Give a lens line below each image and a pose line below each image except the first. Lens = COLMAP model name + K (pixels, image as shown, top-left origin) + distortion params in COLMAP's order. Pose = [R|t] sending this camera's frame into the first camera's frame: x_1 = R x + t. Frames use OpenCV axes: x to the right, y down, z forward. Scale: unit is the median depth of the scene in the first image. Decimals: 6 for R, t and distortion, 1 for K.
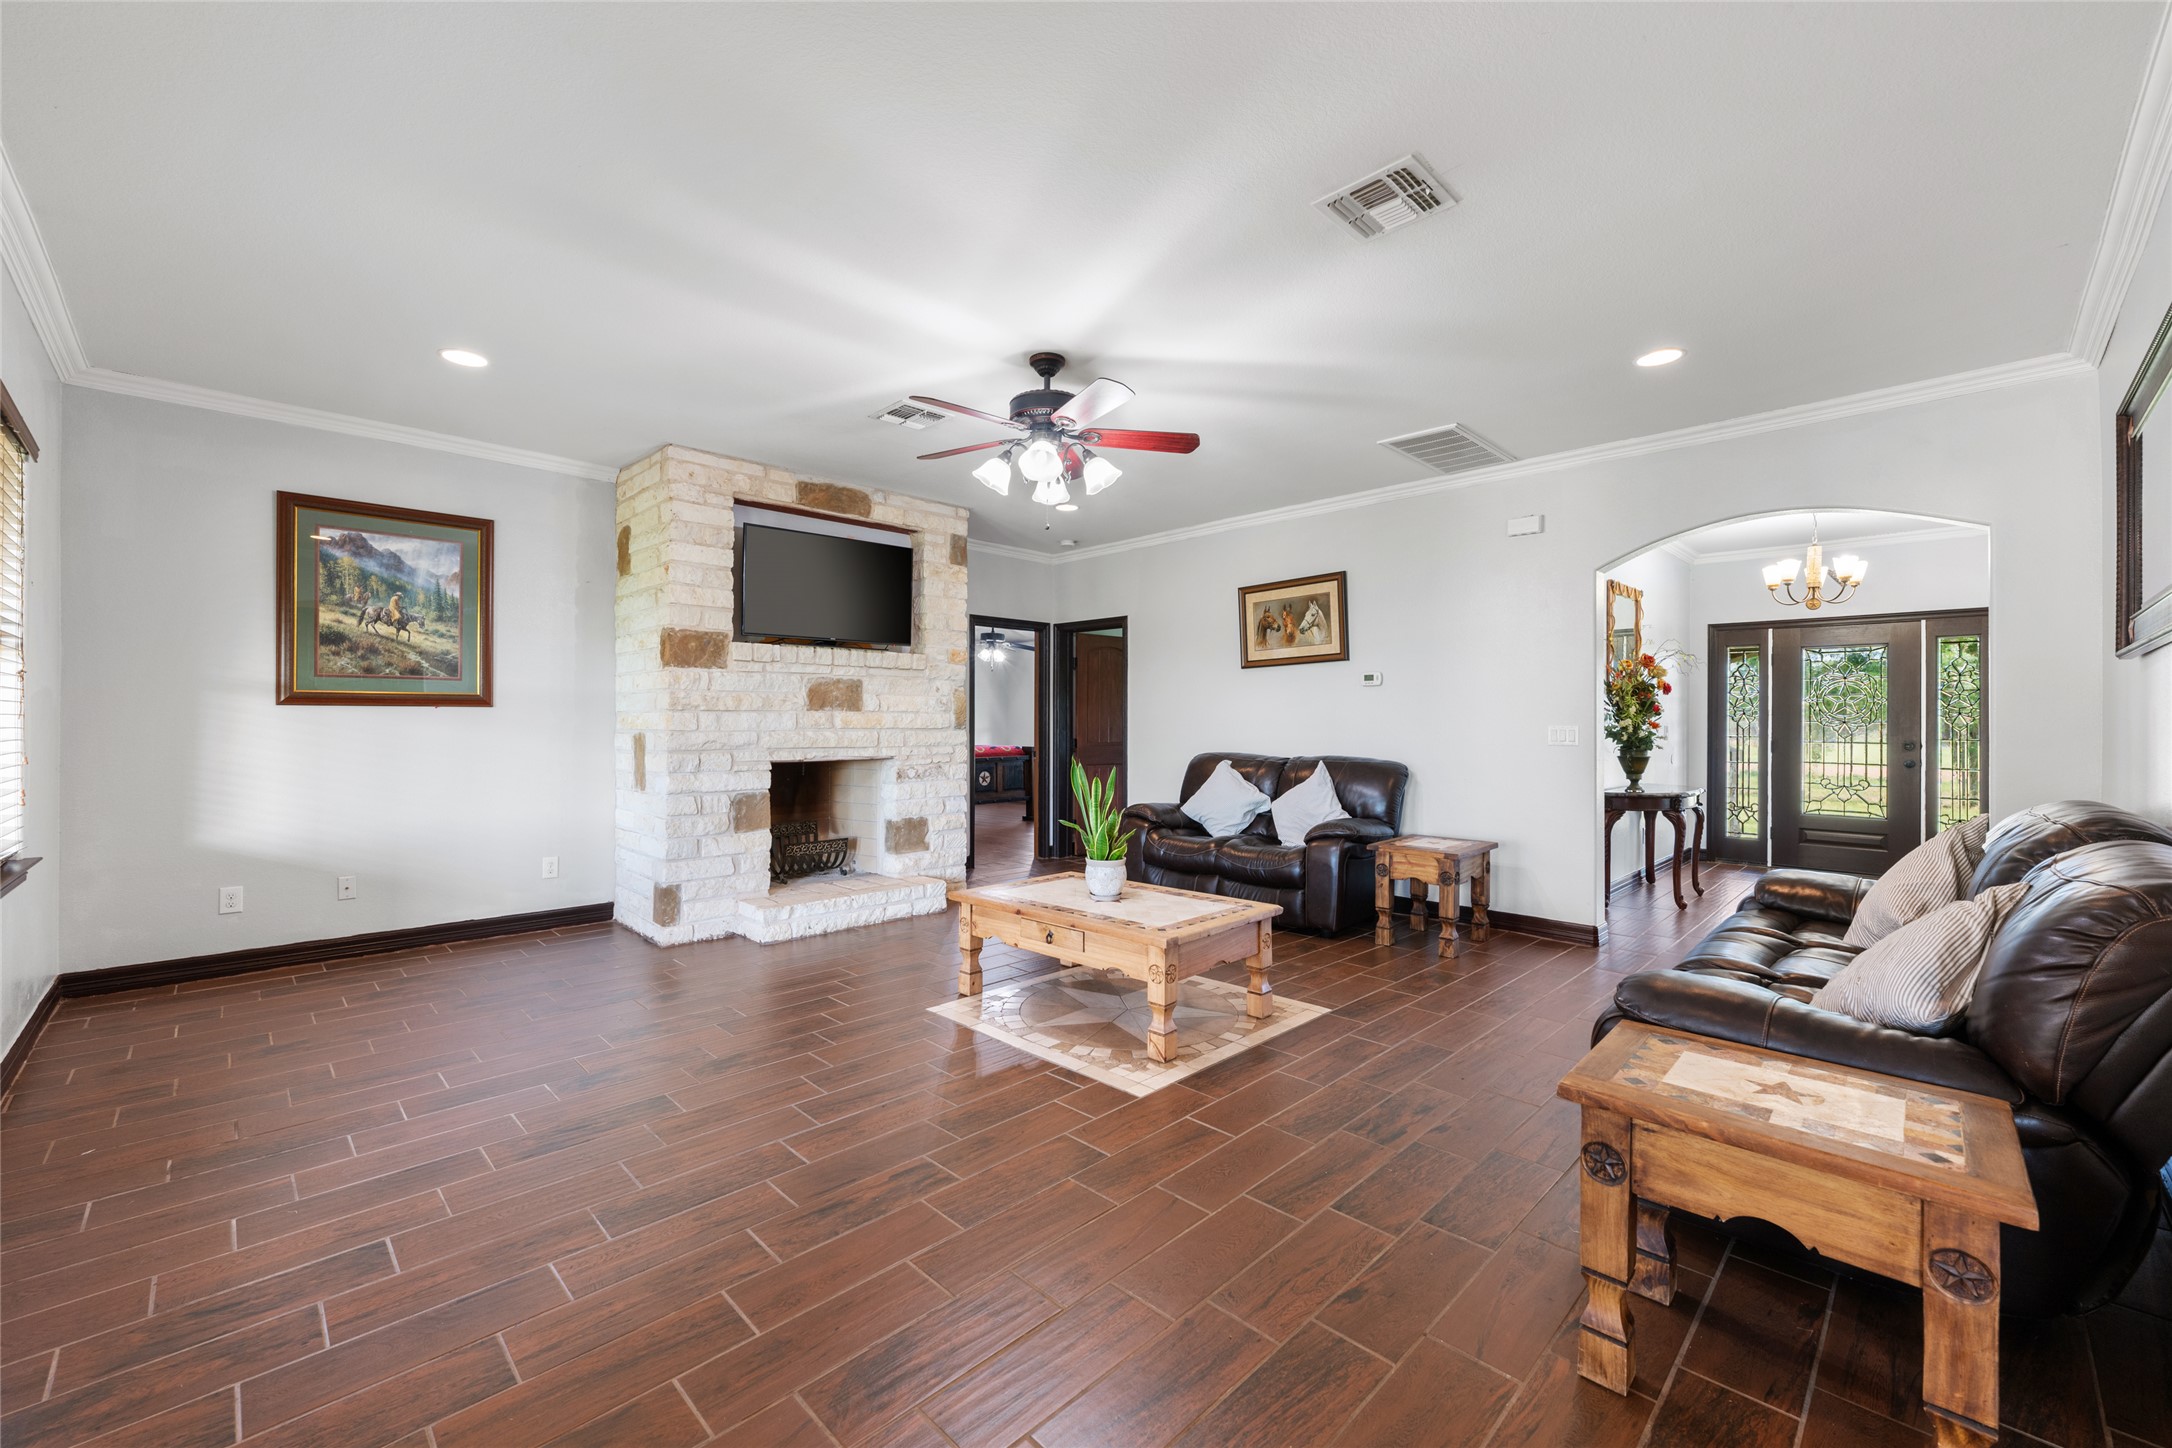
lens RADIAL K [[867.0, 0, 1082.0], [0, 867.0, 717.6], [0, 0, 1]] dist [-0.000242, 0.000070]
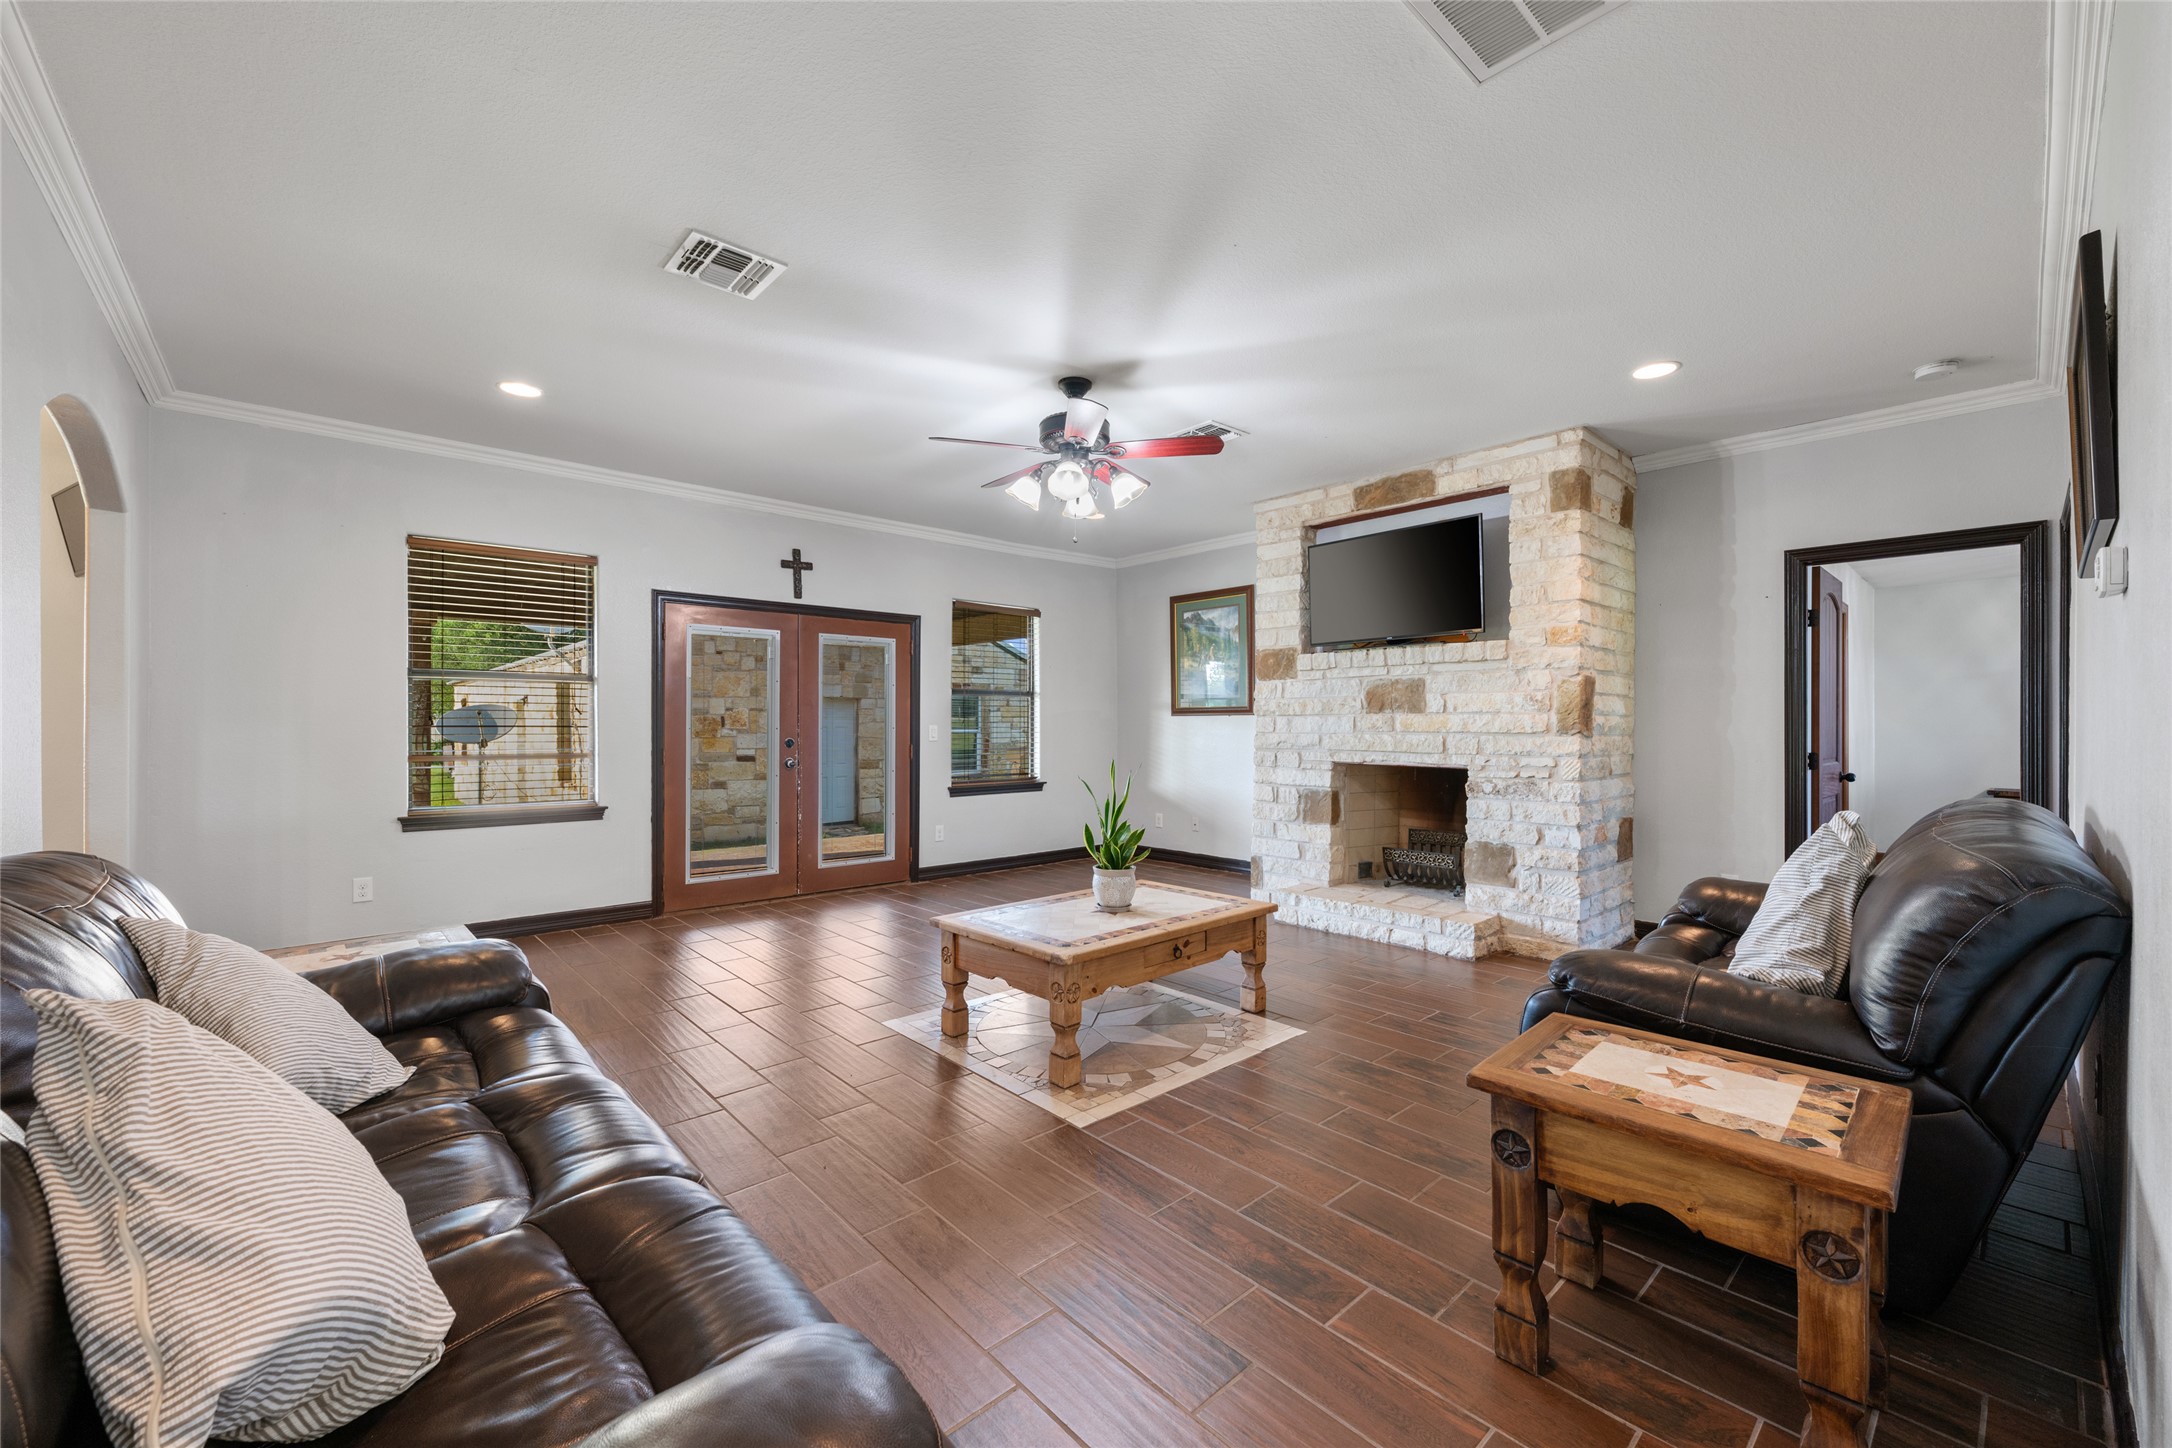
lens RADIAL K [[855.8, 0, 1077.8], [0, 855.8, 724.5], [0, 0, 1]] dist [-0.001148, -0.000019]
pose [[-0.050156, -0.003395, -0.998736, 0.743675], [0.002914, 0.999989, -0.003546, 0.007811], [0.998737, -0.003088, -0.050146, 0.777559]]
